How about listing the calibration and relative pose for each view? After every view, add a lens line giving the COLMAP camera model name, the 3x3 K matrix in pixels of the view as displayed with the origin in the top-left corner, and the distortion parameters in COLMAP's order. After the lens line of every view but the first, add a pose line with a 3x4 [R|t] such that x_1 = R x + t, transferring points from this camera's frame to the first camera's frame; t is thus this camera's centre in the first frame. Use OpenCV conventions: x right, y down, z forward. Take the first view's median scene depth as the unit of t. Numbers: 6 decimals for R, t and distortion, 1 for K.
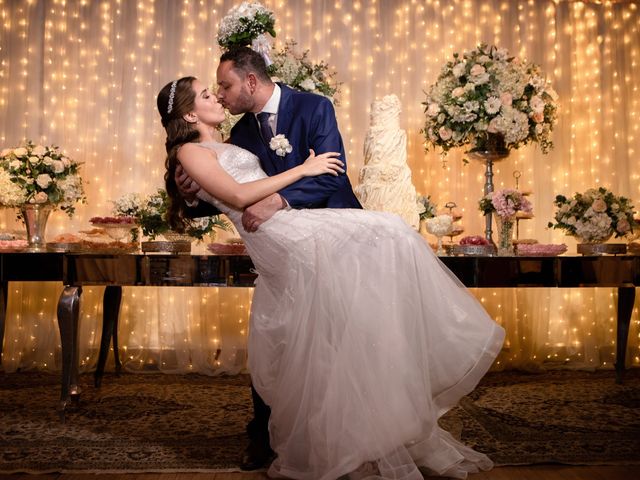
lens RADIAL K [[661.6, 0, 320.0], [0, 661.6, 240.0], [0, 0, 1]] dist [-0.012052, 0.015091]
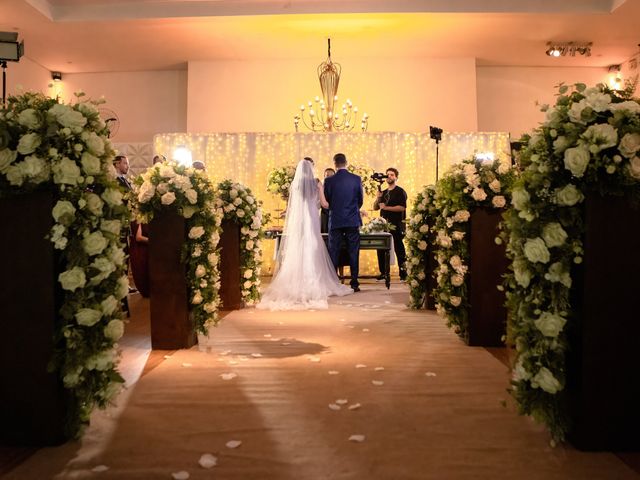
lens RADIAL K [[612.6, 0, 320.0], [0, 612.6, 240.0], [0, 0, 1]] dist [-0.099781, 0.007995]
pose [[0.997387, -0.004448, -0.072107, 0.226679], [0.005326, 0.999914, 0.011981, 0.024660], [0.072048, -0.012334, 0.997325, -1.447662]]
